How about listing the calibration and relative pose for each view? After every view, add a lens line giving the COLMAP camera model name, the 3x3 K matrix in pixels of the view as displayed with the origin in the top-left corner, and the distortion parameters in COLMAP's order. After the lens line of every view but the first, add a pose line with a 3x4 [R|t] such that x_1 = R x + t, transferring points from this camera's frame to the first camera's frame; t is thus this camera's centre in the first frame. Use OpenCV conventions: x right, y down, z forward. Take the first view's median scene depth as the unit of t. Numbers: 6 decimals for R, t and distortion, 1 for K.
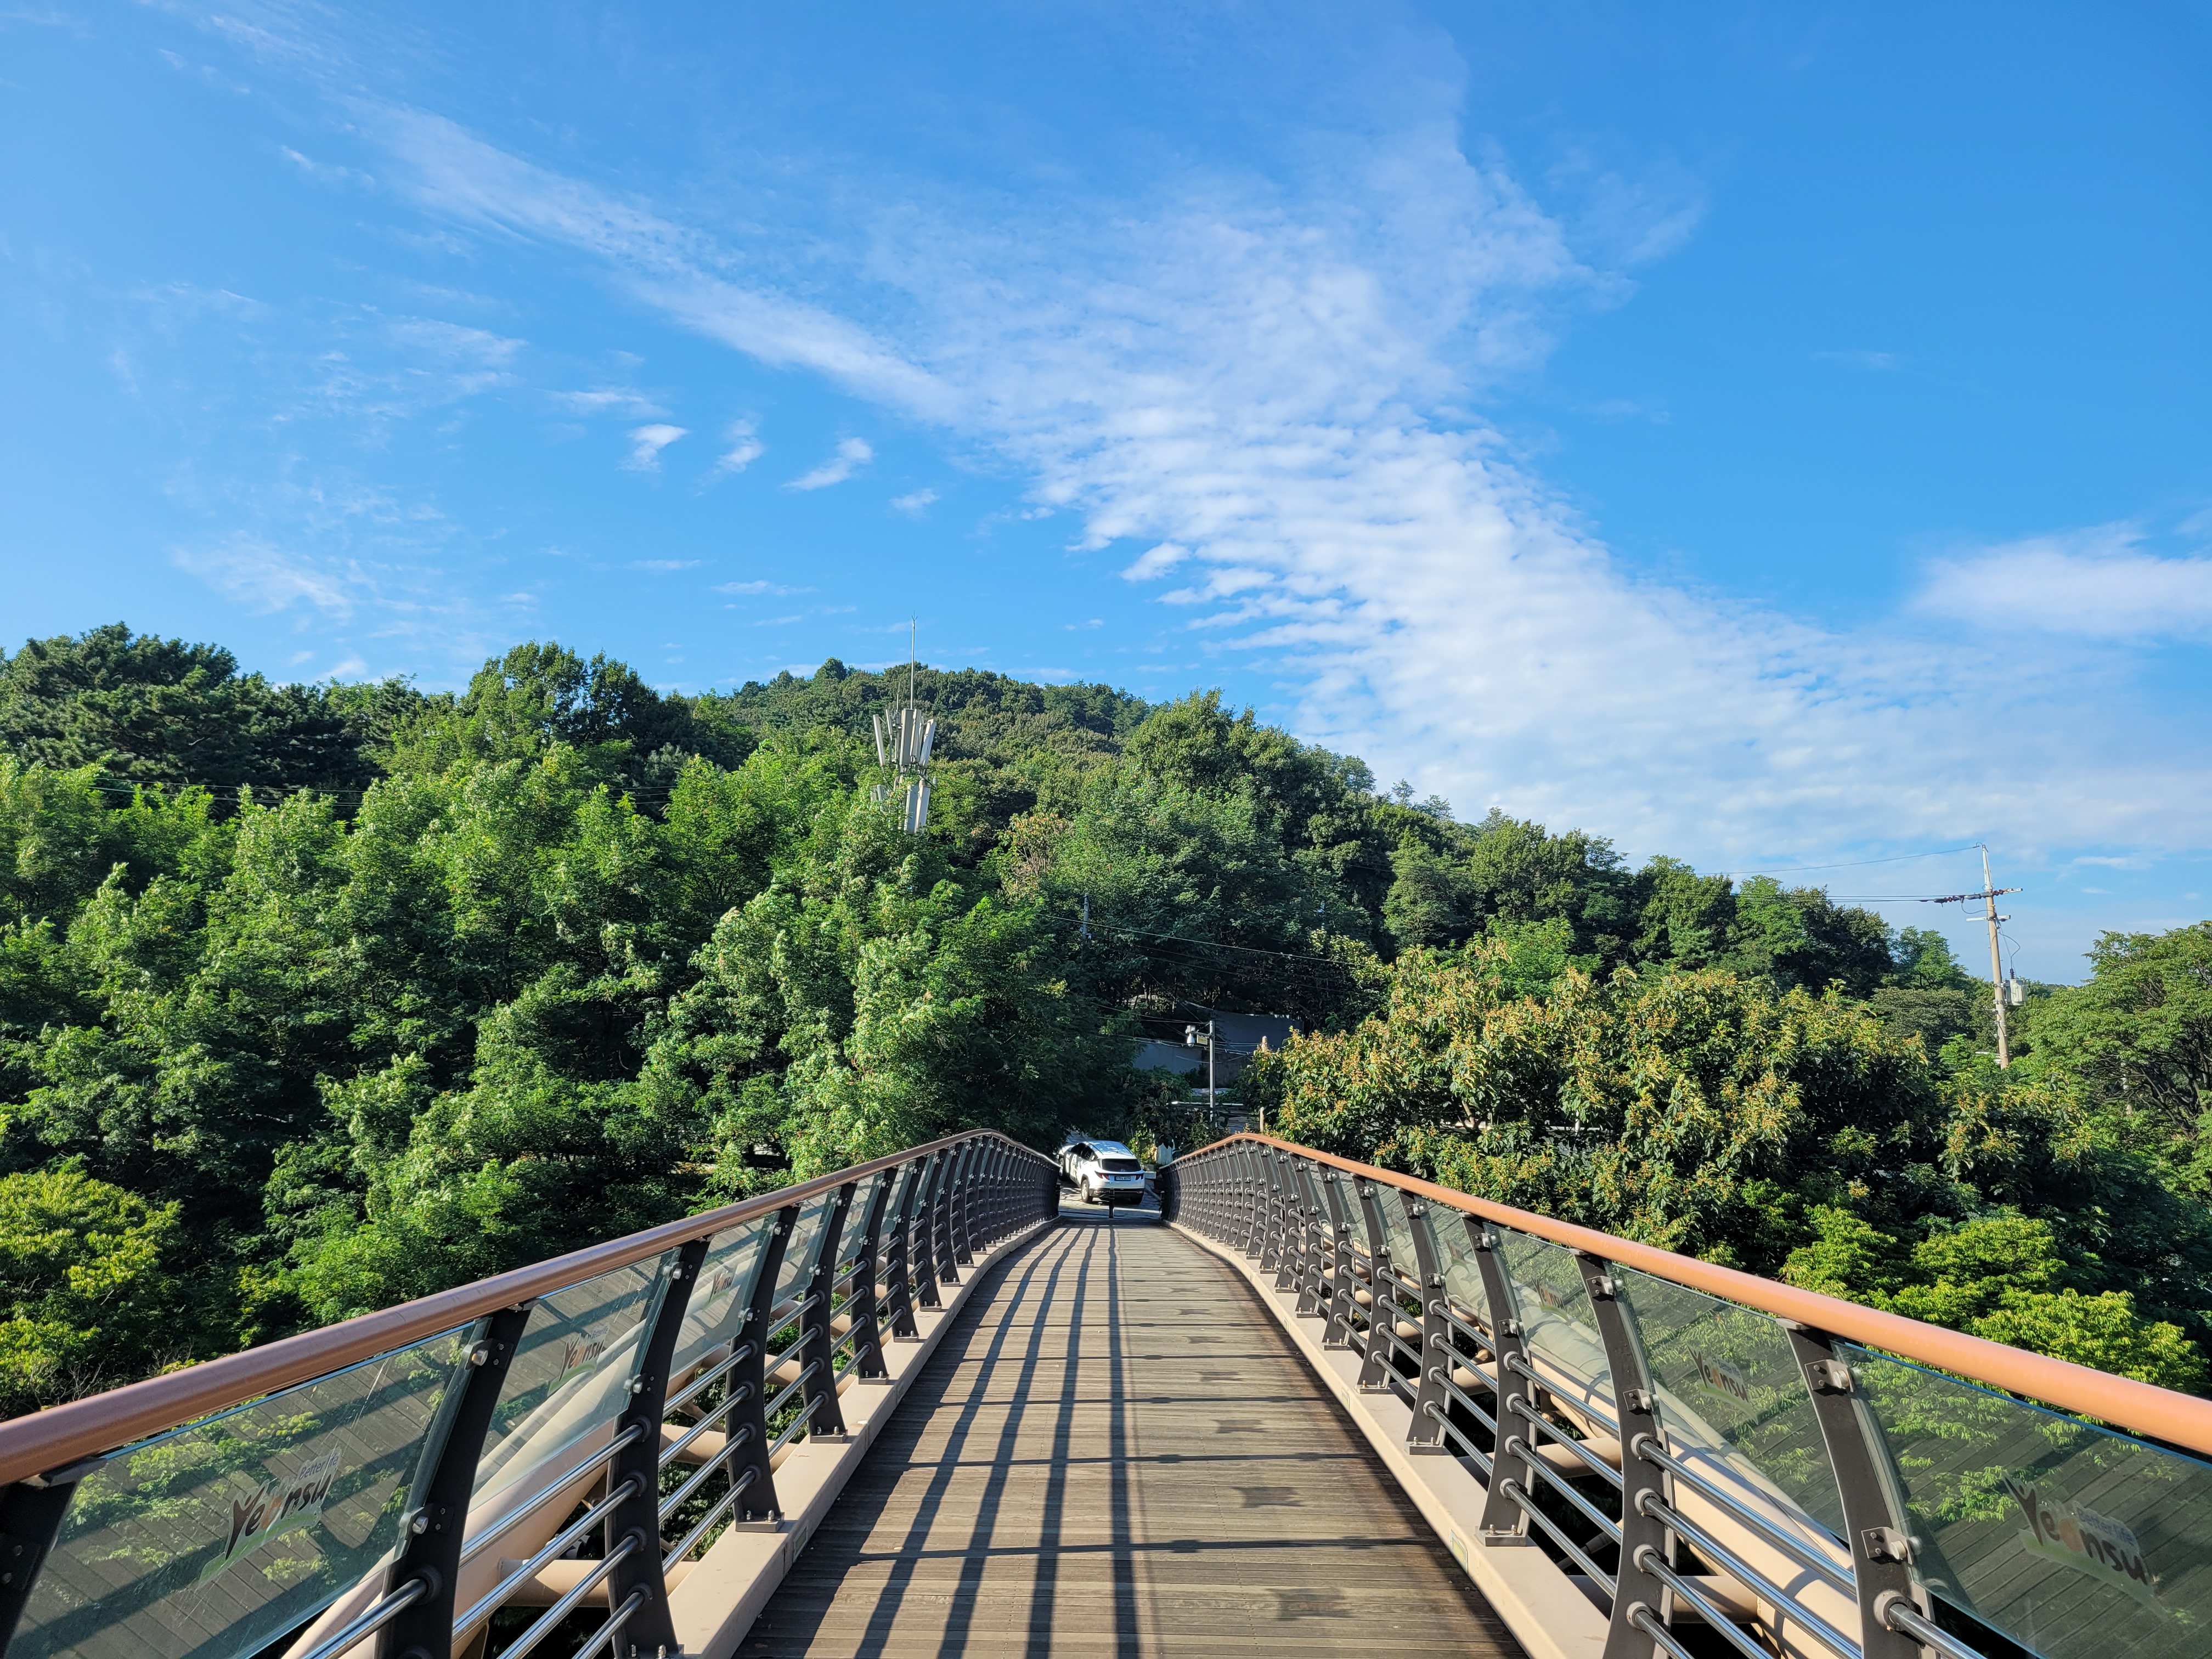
lens RADIAL K [[1656.4, 0, 1106.0], [0, 1656.4, 829.5], [0, 0, 1]] dist [0.243538, -0.454027]
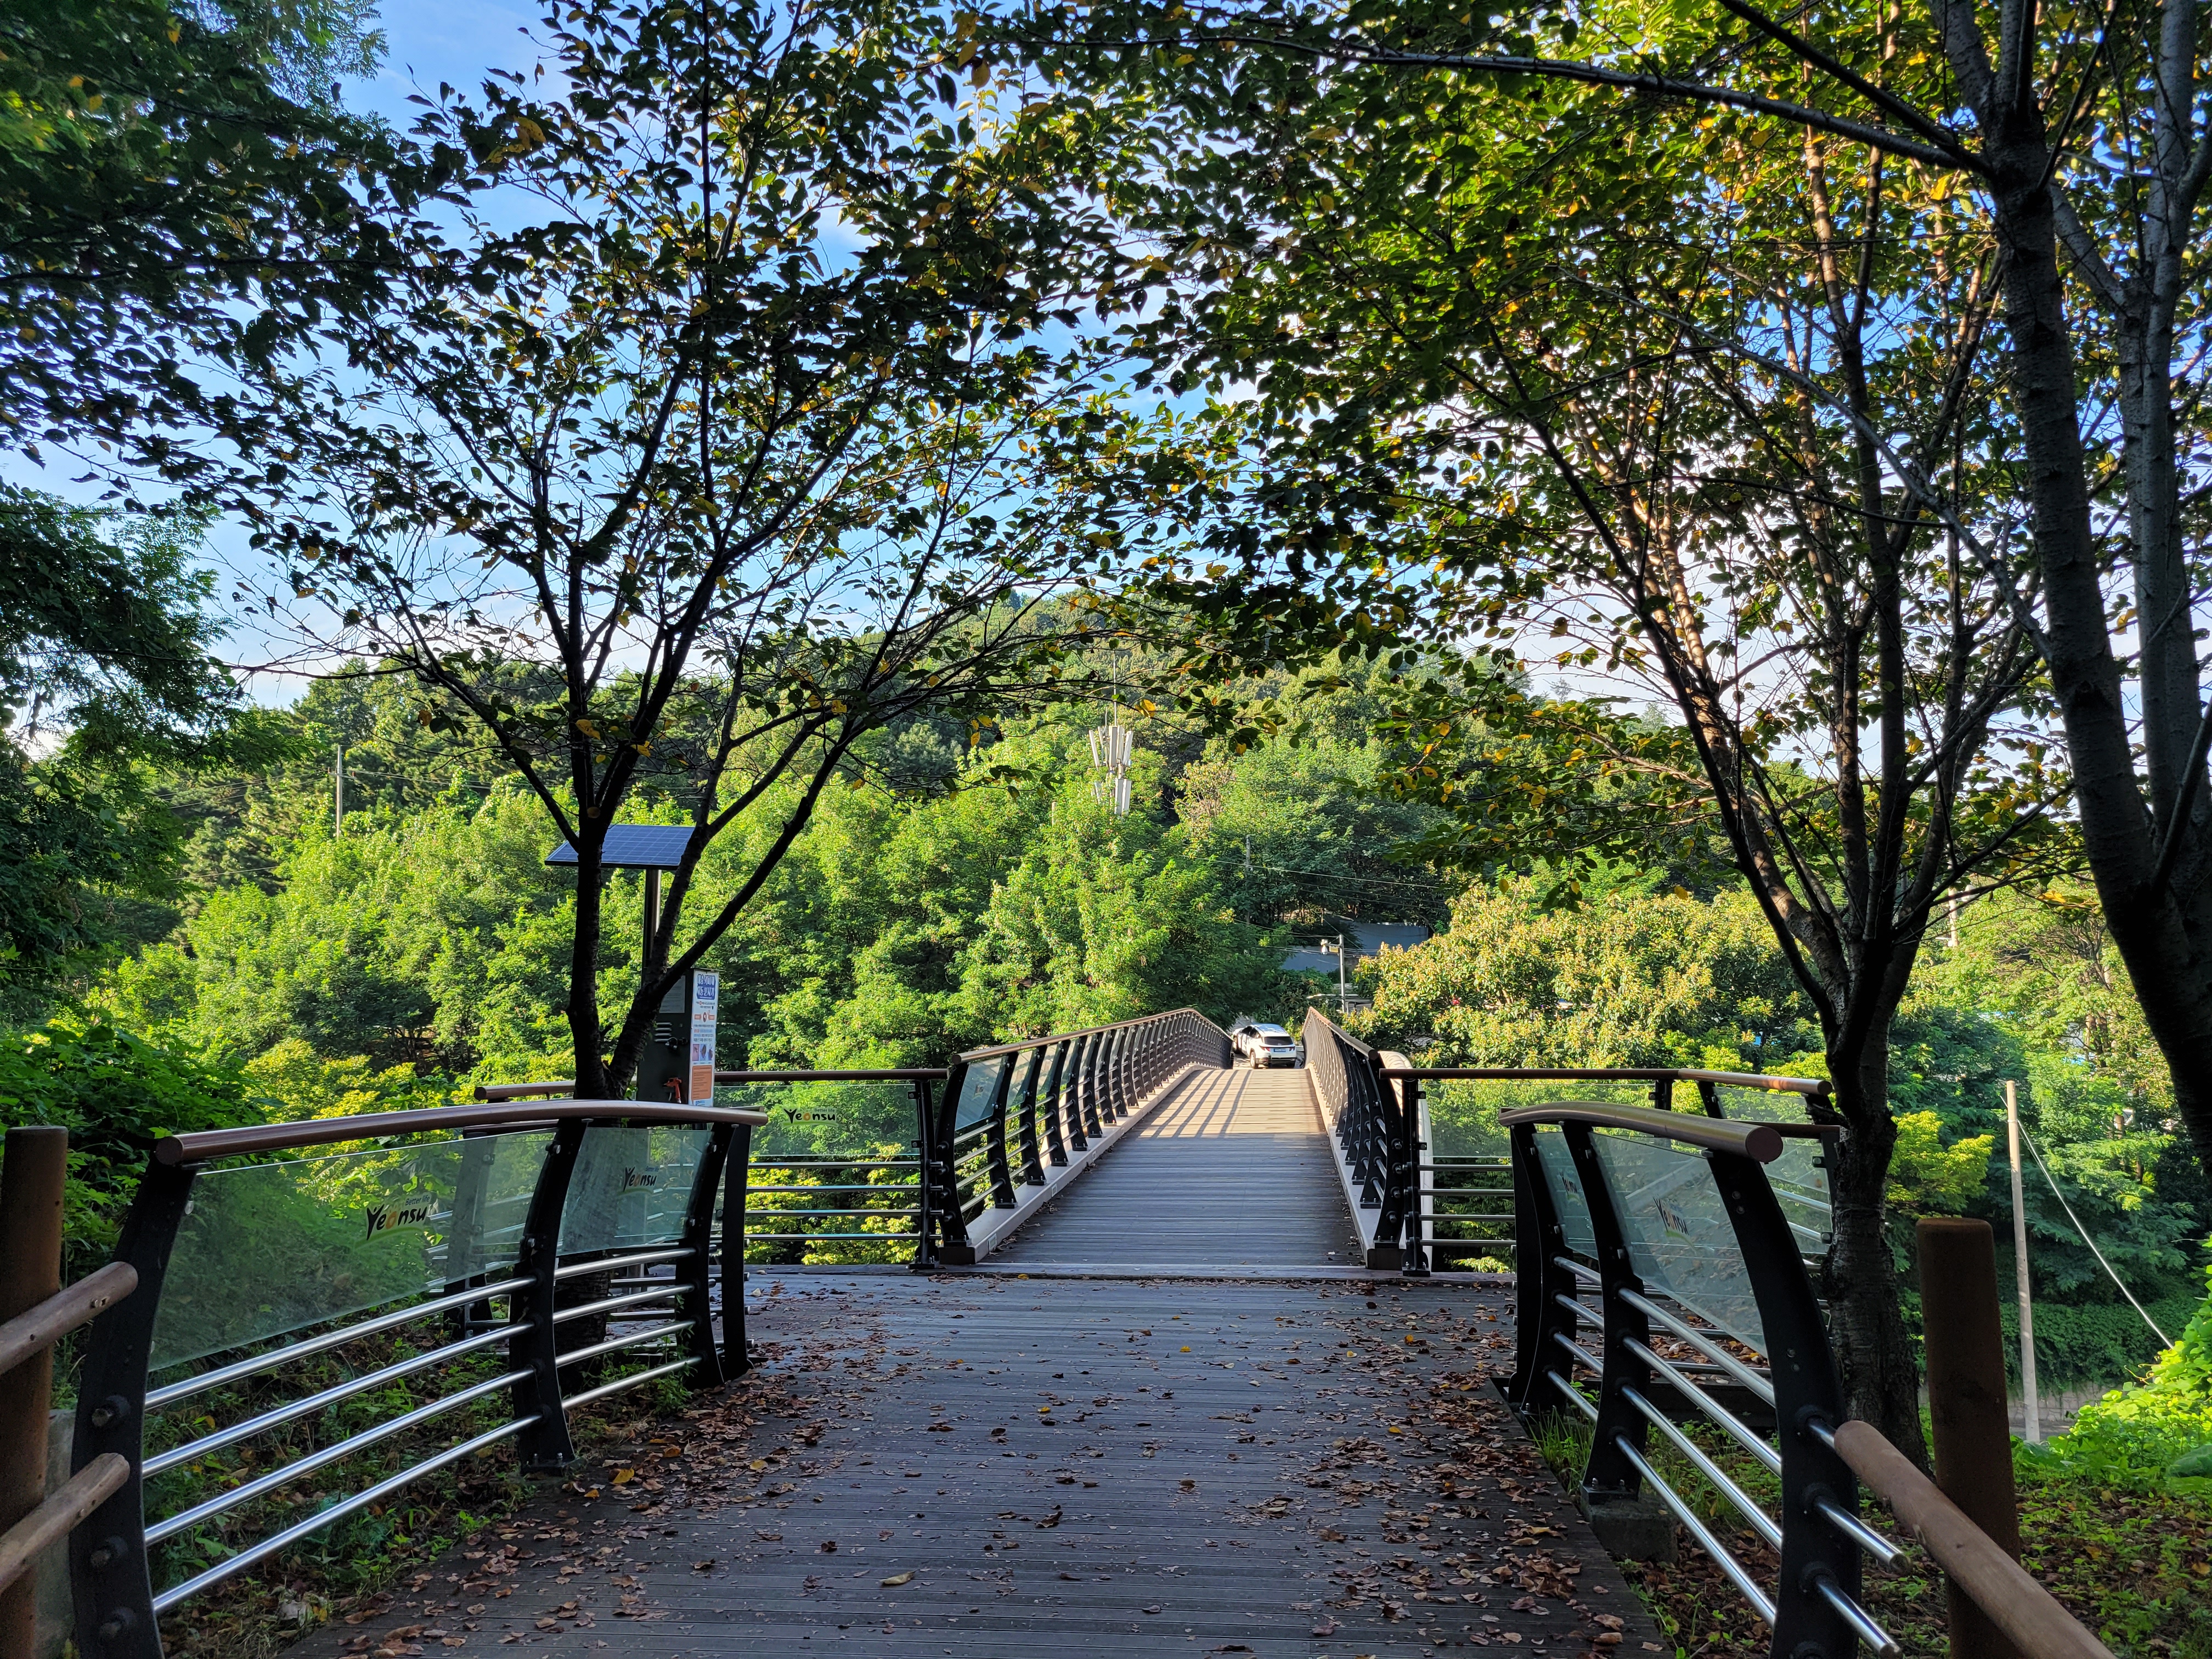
lens RADIAL K [[1656.4, 0, 1106.0], [0, 1656.4, 829.5], [0, 0, 1]] dist [0.243538, -0.454027]
pose [[0.993008, -0.047230, -0.108184, 0.032001], [0.053895, 0.996771, 0.059530, -0.080365], [0.105023, -0.064945, 0.992347, -0.472757]]
